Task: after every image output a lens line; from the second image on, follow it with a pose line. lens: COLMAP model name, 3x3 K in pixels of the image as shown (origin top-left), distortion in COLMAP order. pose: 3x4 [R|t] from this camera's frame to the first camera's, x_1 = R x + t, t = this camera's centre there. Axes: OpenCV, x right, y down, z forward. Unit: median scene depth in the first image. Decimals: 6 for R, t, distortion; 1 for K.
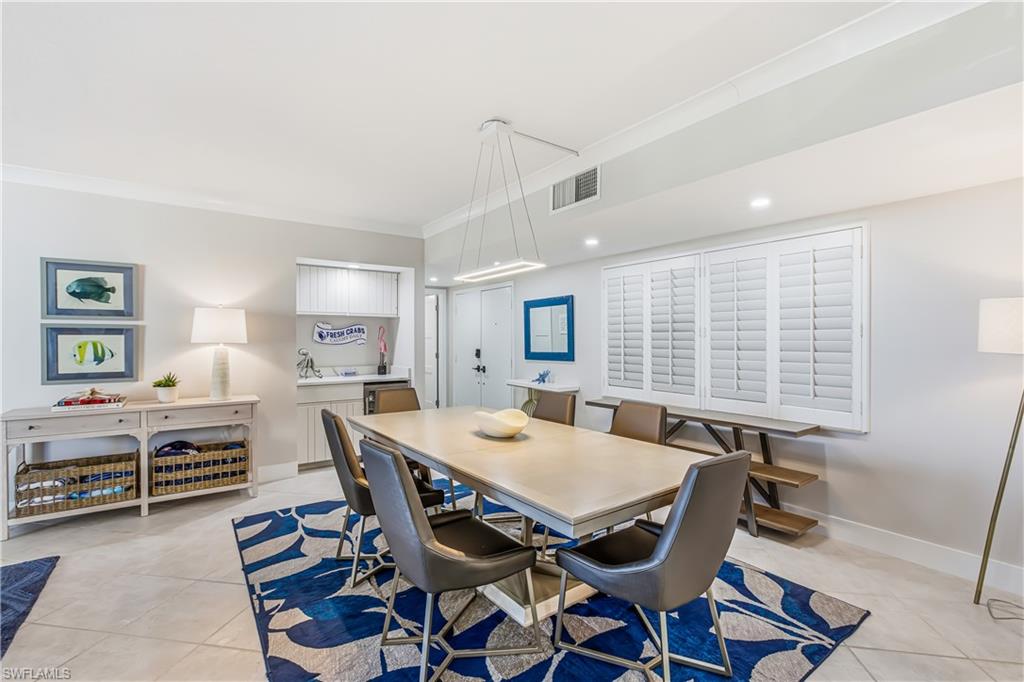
lens RADIAL K [[468.6, 0, 510.6], [0, 468.6, 341.6], [0, 0, 1]] dist [-0.005315, 0.000368]
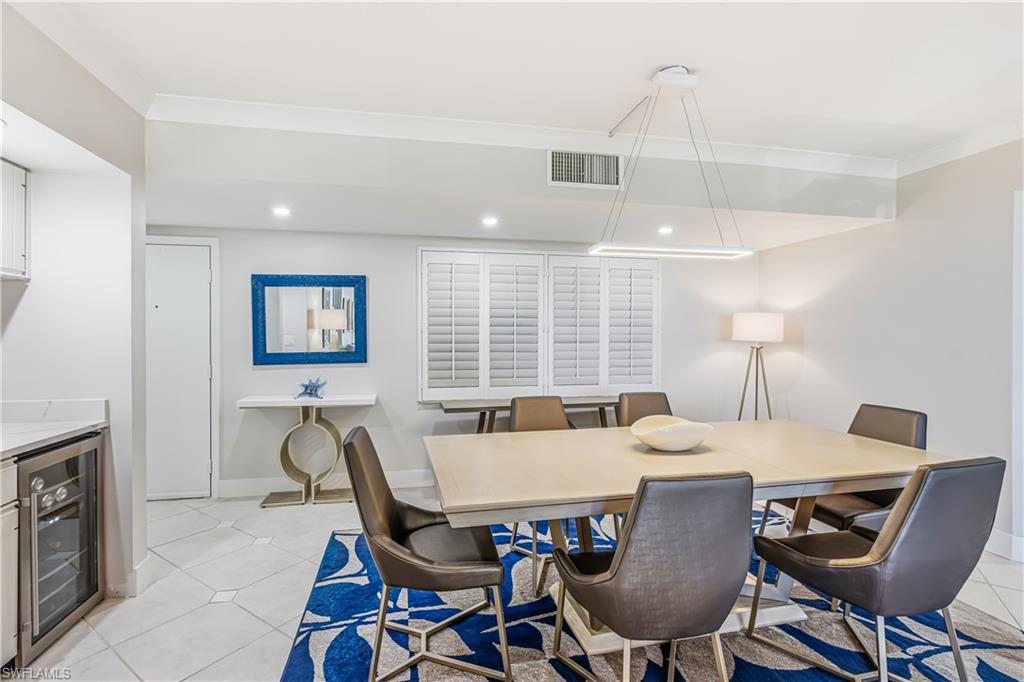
lens RADIAL K [[468.6, 0, 507.9], [0, 468.6, 338.7], [0, 0, 1]] dist [-0.005315, 0.000368]
pose [[0.402119, 0.001481, 0.915586, -0.545649], [0.007287, 0.999962, -0.004819, 0.009333], [-0.915558, 0.008610, 0.402093, 0.560916]]
